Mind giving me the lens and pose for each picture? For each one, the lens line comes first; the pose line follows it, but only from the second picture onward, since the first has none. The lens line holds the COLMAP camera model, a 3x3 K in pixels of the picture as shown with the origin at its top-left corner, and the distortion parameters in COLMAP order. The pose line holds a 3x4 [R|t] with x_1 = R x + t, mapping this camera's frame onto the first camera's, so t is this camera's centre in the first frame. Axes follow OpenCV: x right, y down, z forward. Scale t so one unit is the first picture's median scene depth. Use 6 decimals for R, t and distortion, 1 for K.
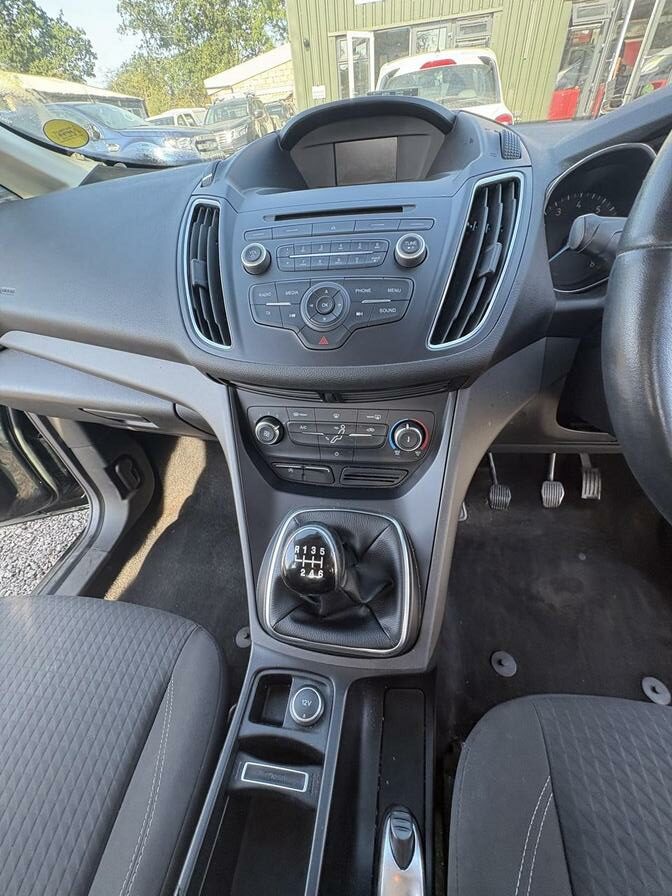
lens RADIAL K [[358.3, 0, 335.5], [0, 358.3, 445.8], [0, 0, 1]] dist [0.002346, 0.000054]
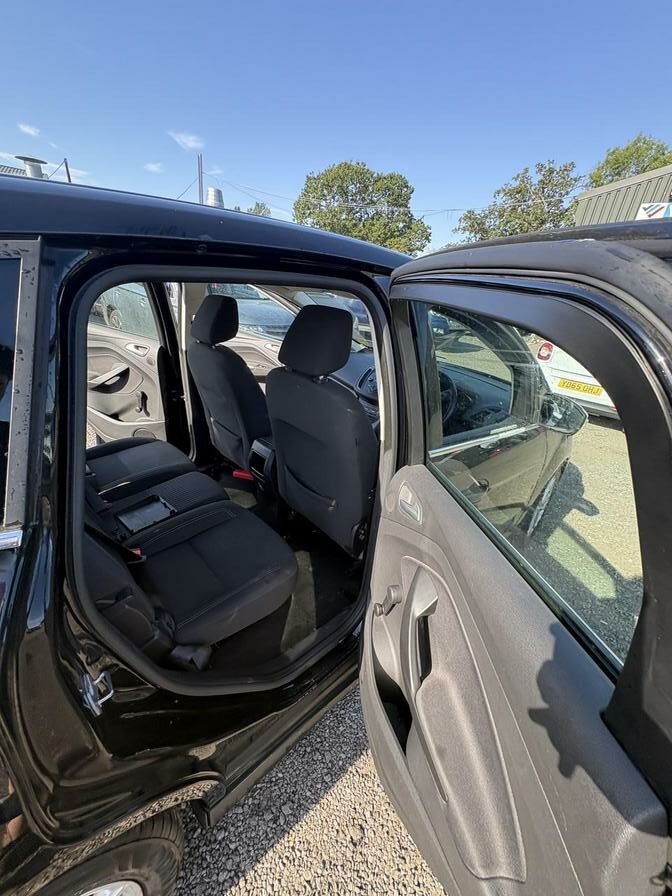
lens RADIAL K [[358.3, 0, 338.4], [0, 358.3, 448.9], [0, 0, 1]] dist [0.002346, 0.000054]
pose [[0.790284, 0.401818, -0.462595, 0.033095], [-0.520882, 0.838149, -0.161828, 0.021508], [0.322698, 0.368847, 0.871675, -0.050038]]
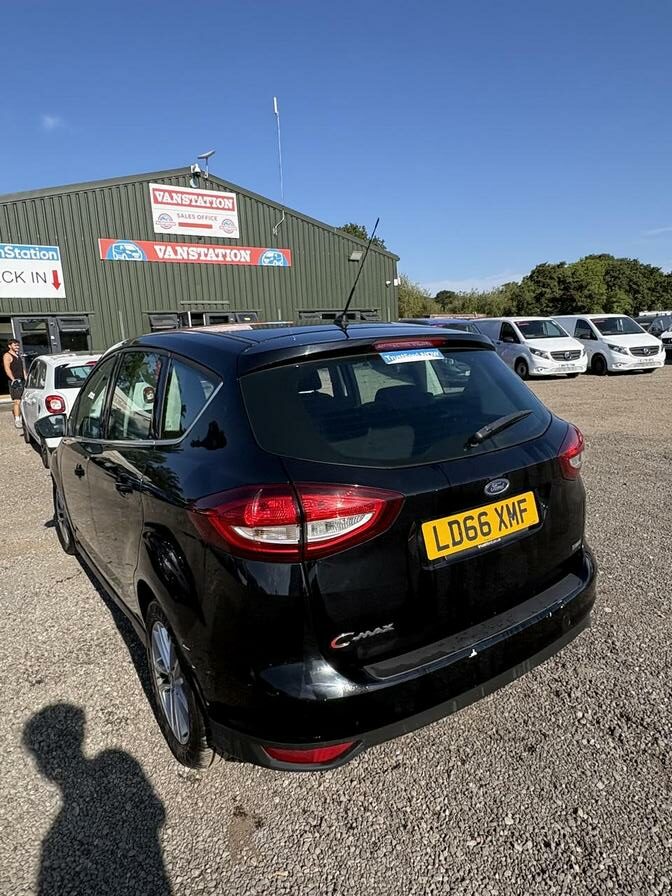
lens RADIAL K [[554.3, 0, 340.6], [0, 554.3, 447.5], [0, 0, 1]] dist [-0.002360, 0.002348]
pose [[0.723142, -0.082029, 0.685811, -0.068853], [0.453742, 0.805033, -0.382152, 0.067803], [-0.520753, 0.587531, 0.619373, -0.088588]]
